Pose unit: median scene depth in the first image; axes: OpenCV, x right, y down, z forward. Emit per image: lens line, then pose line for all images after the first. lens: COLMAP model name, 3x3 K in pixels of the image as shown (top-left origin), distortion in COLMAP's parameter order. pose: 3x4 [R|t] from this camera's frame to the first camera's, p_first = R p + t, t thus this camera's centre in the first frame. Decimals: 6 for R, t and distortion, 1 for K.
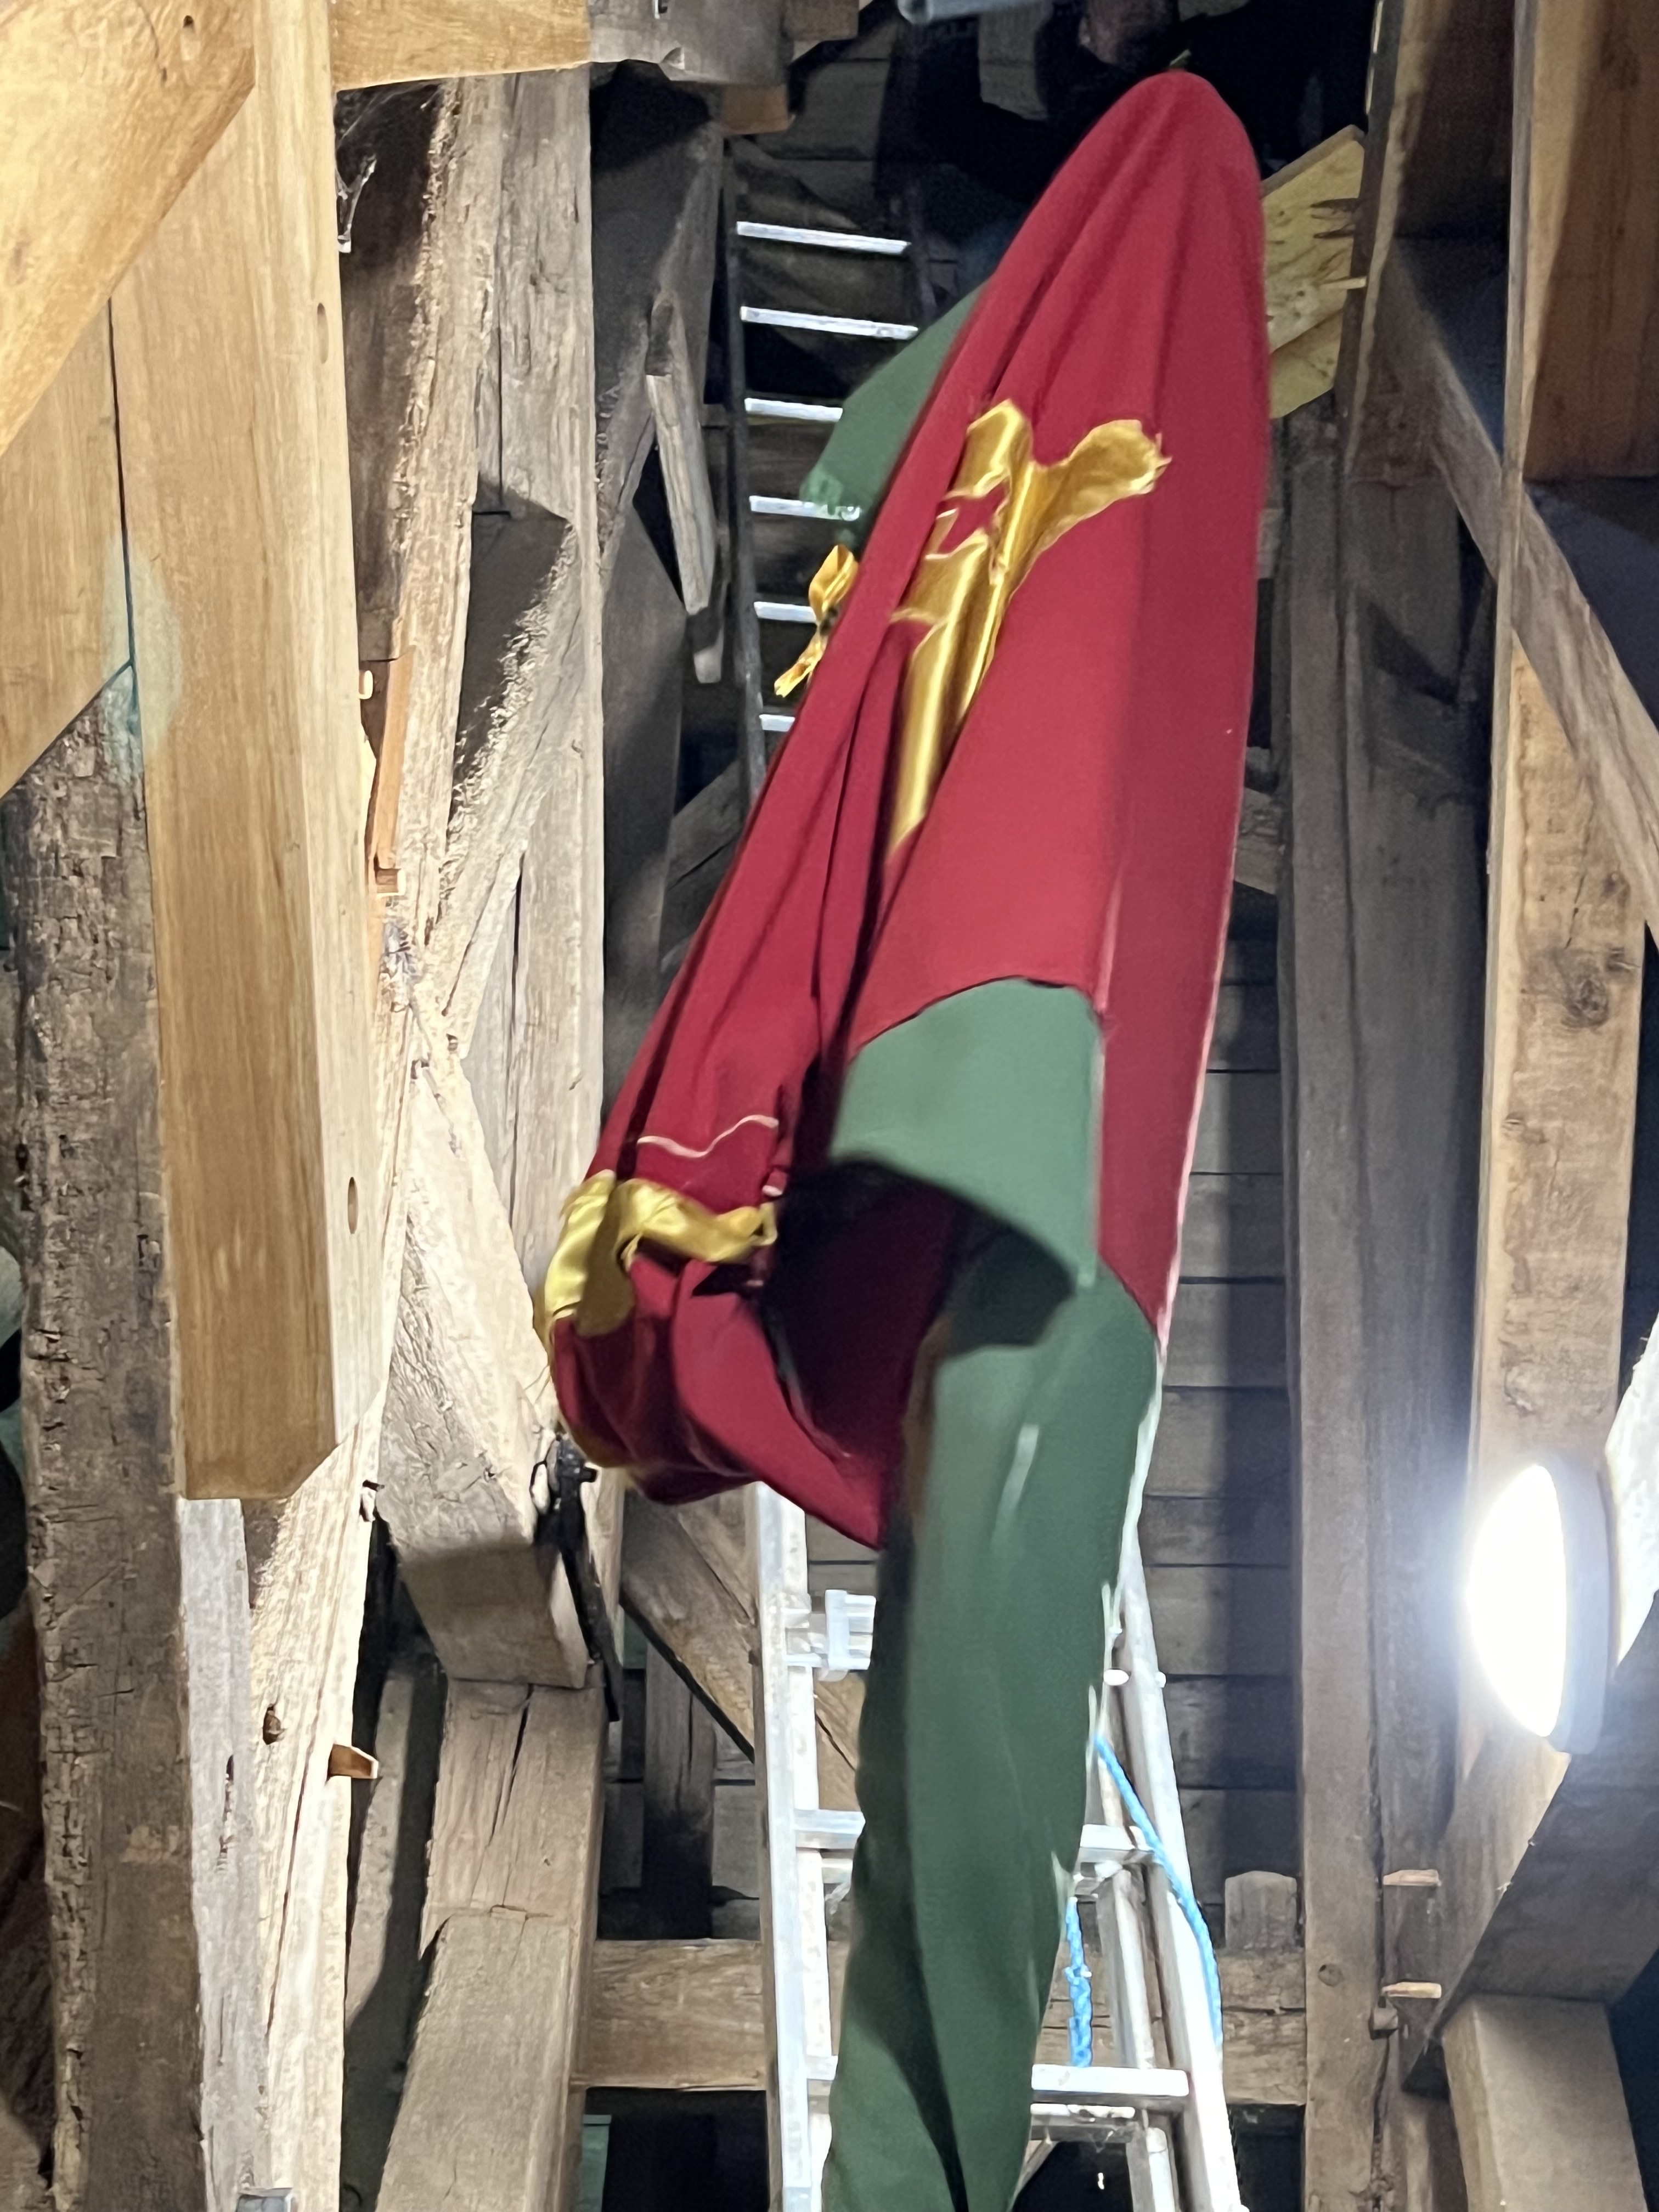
lens RADIAL K [[3492.0, 0, 857.6], [0, 3492.0, 1150.6], [0, 0, 1]] dist [0.108518, 0.000000]
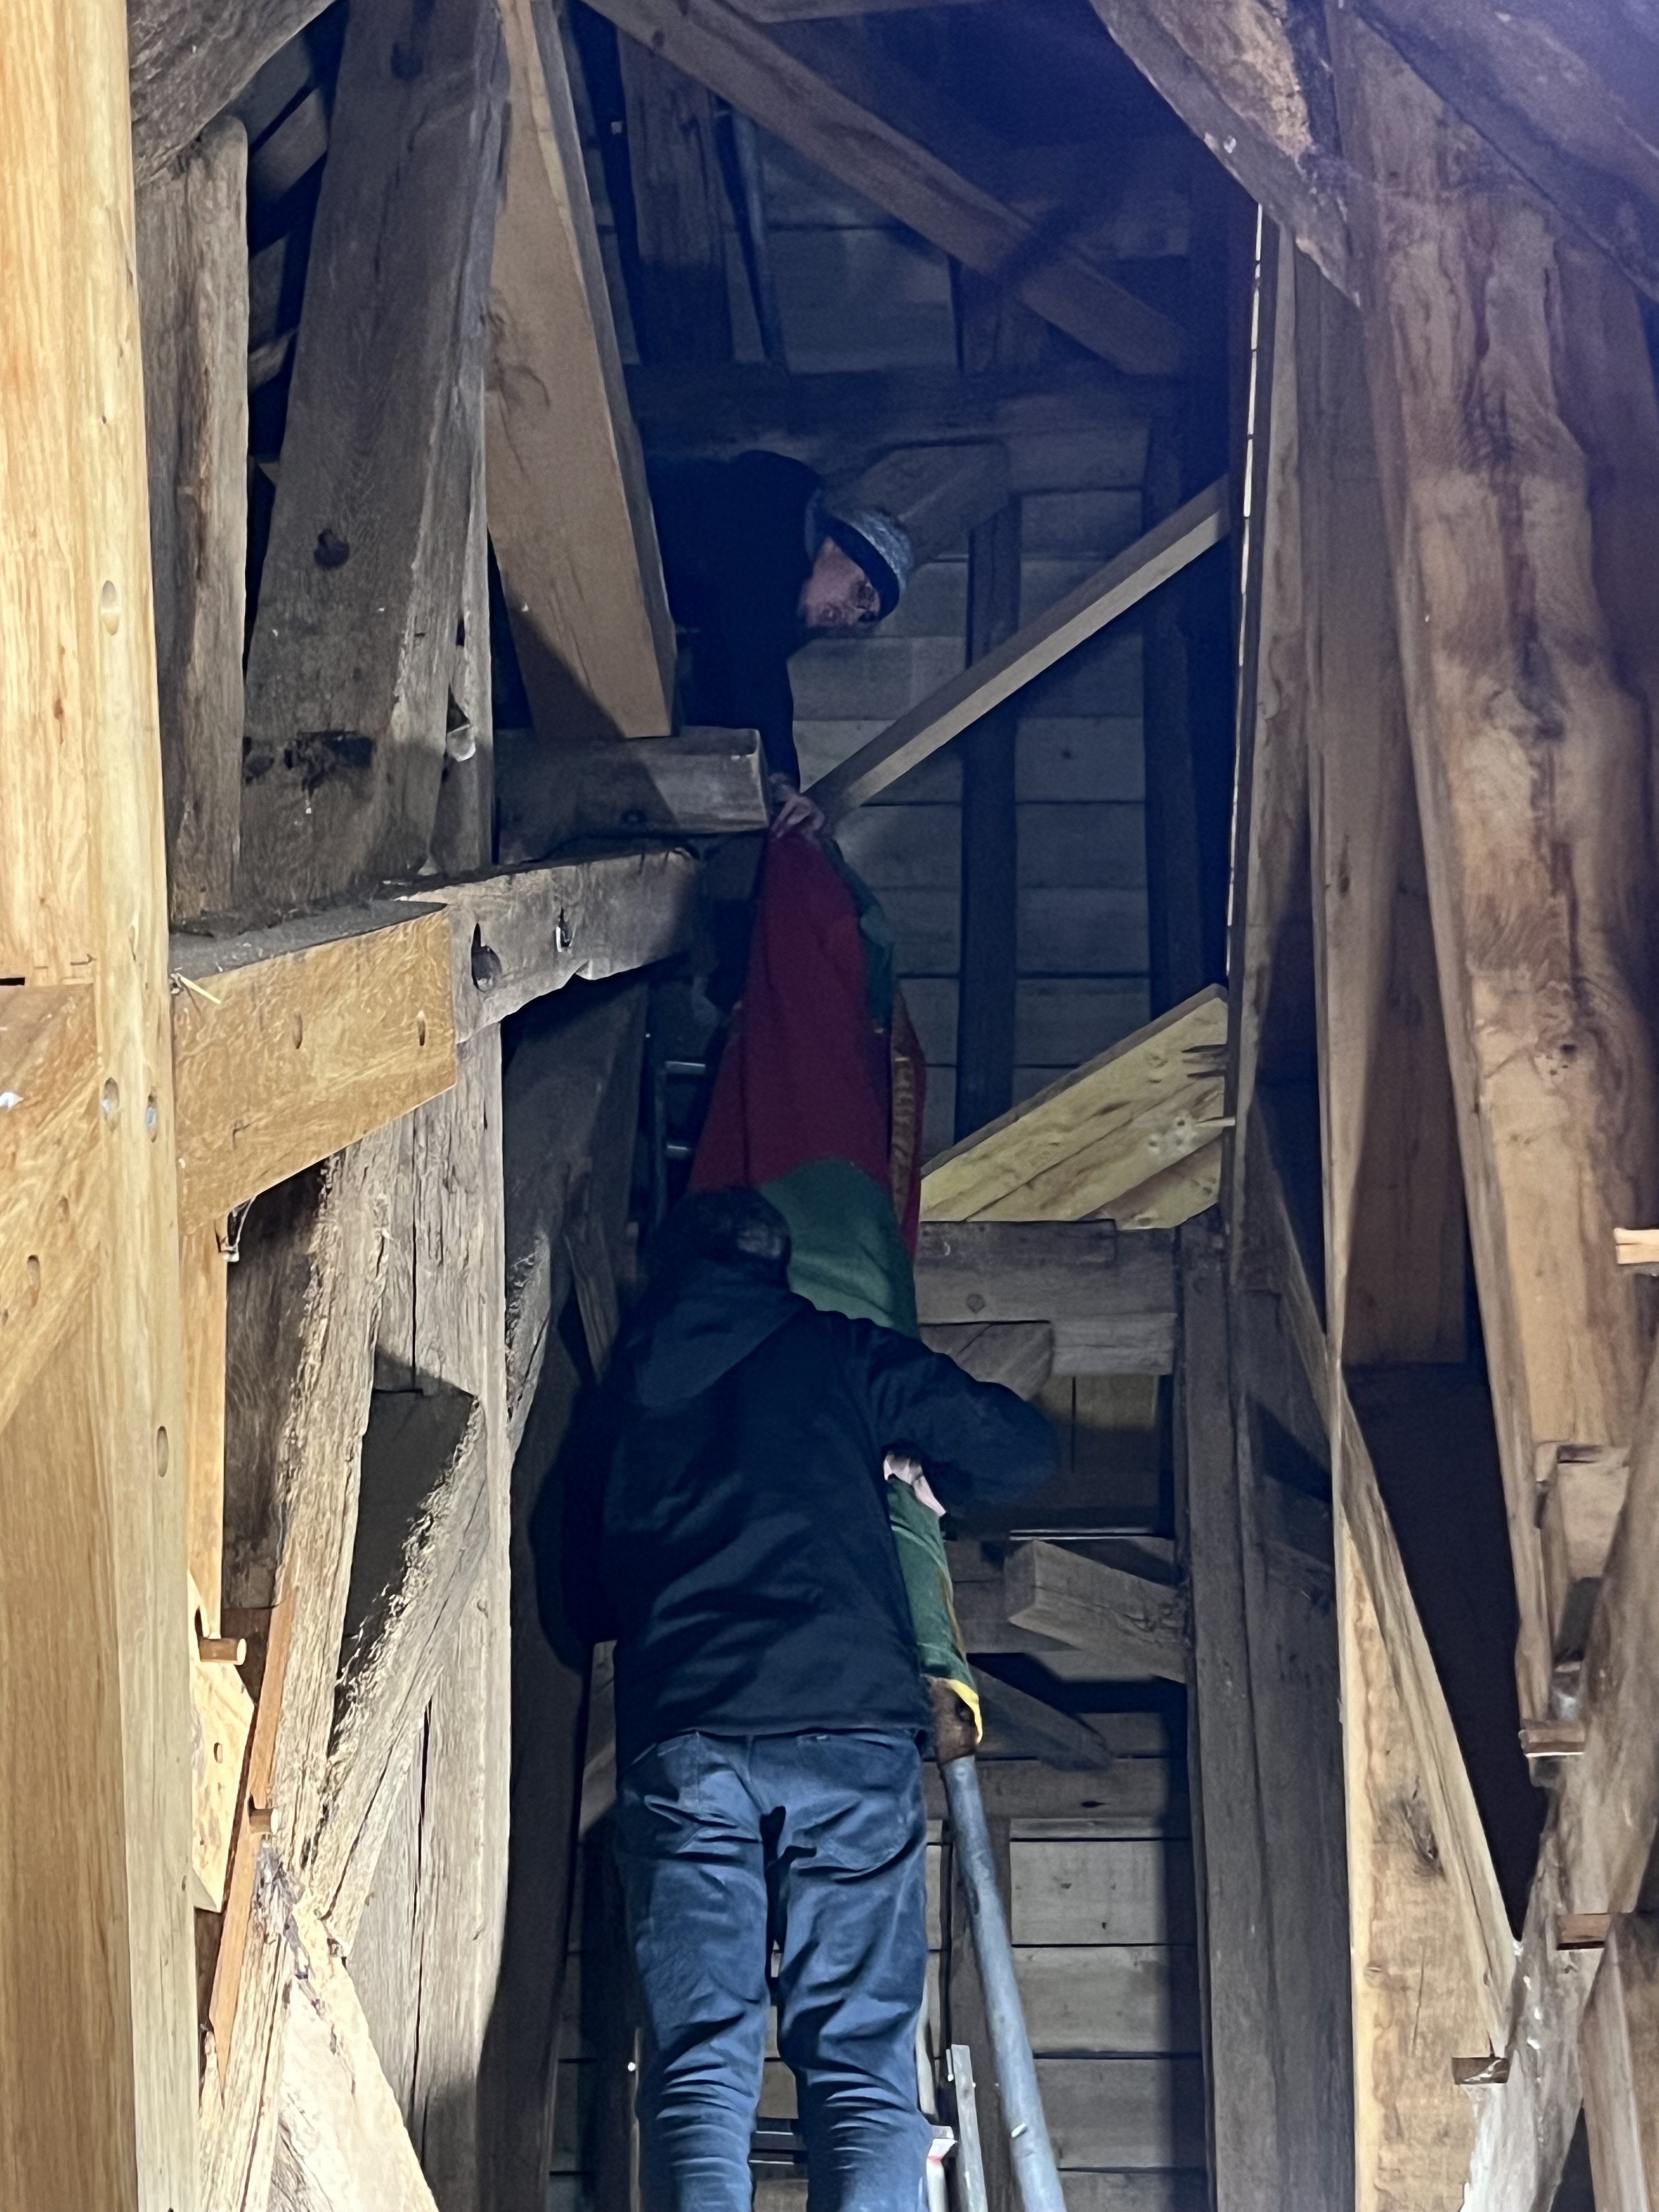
lens RADIAL K [[3492.0, 0, 845.7], [0, 3492.0, 1085.8], [0, 0, 1]] dist [0.108518, 0.000000]
pose [[0.999821, -0.018151, -0.005297, 0.039812], [0.016709, 0.979282, -0.201813, -0.055194], [0.008851, 0.201688, 0.979410, -0.076341]]
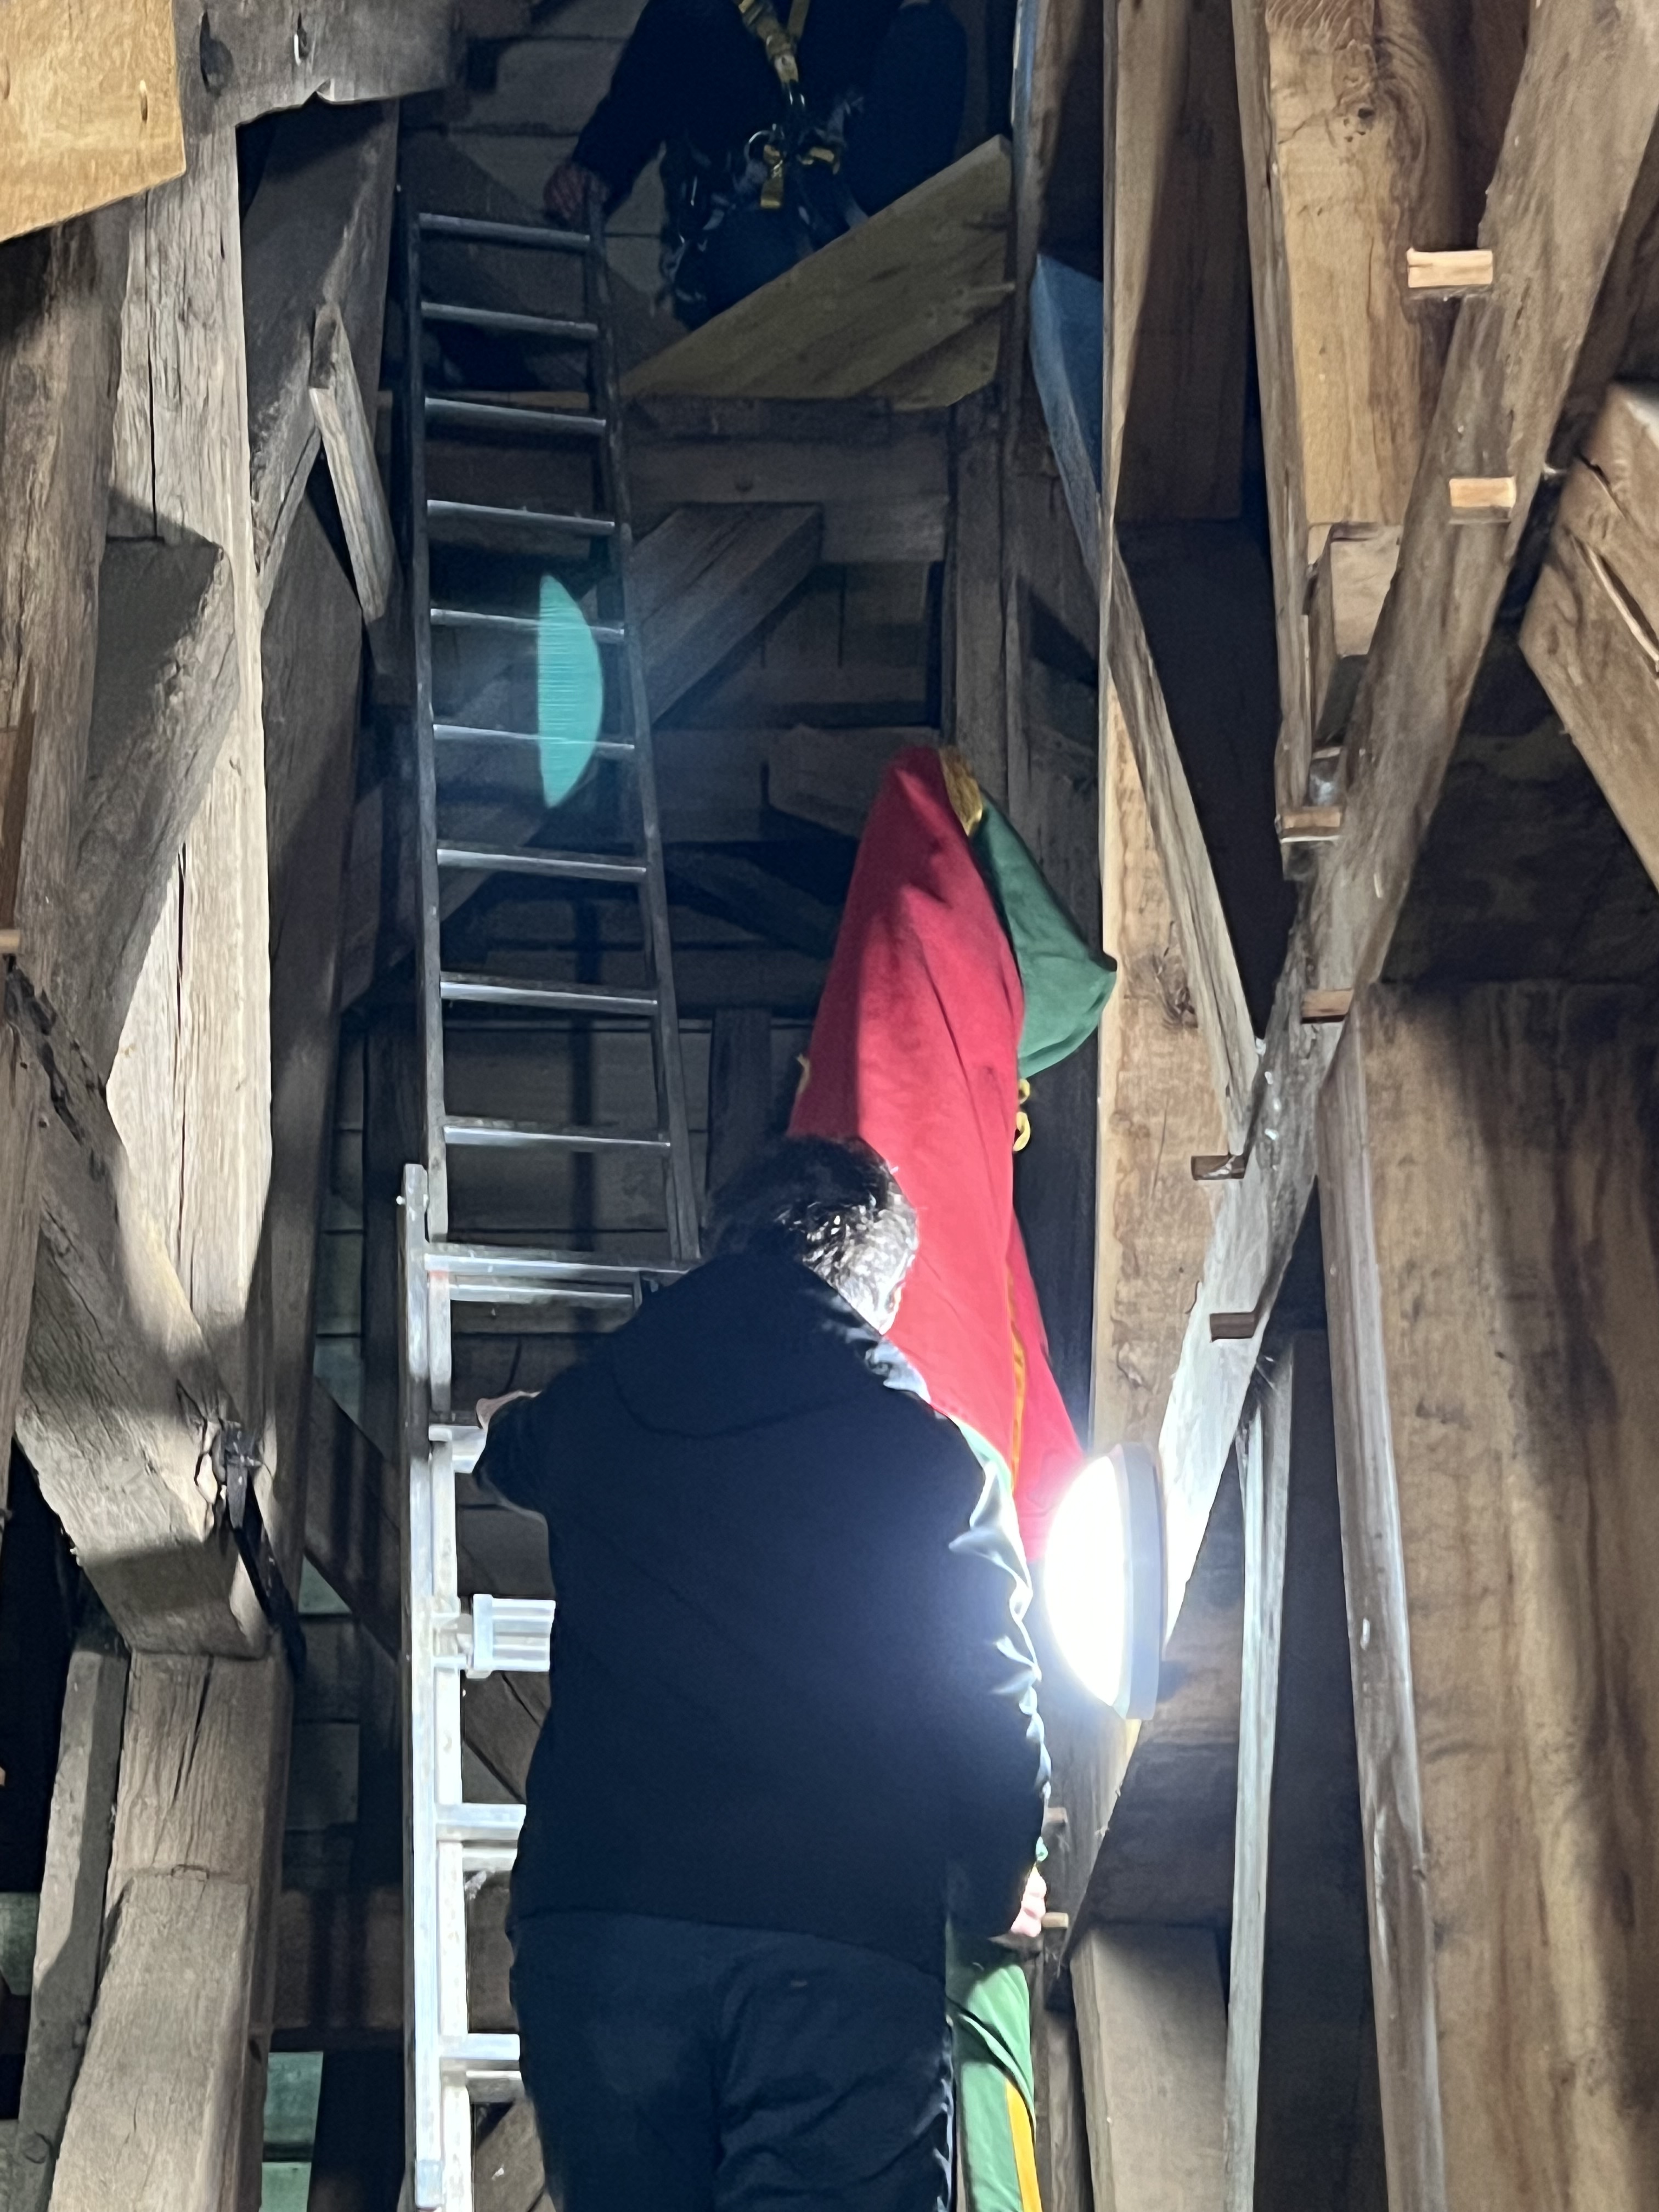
lens RADIAL K [[3492.0, 0, 850.1], [0, 3492.0, 1152.0], [0, 0, 1]] dist [0.108518, 0.000000]
pose [[0.998206, -0.012752, 0.058491, 0.041287], [0.010904, 0.999434, 0.031813, -0.031873], [-0.058864, -0.031118, 0.997781, -0.059898]]
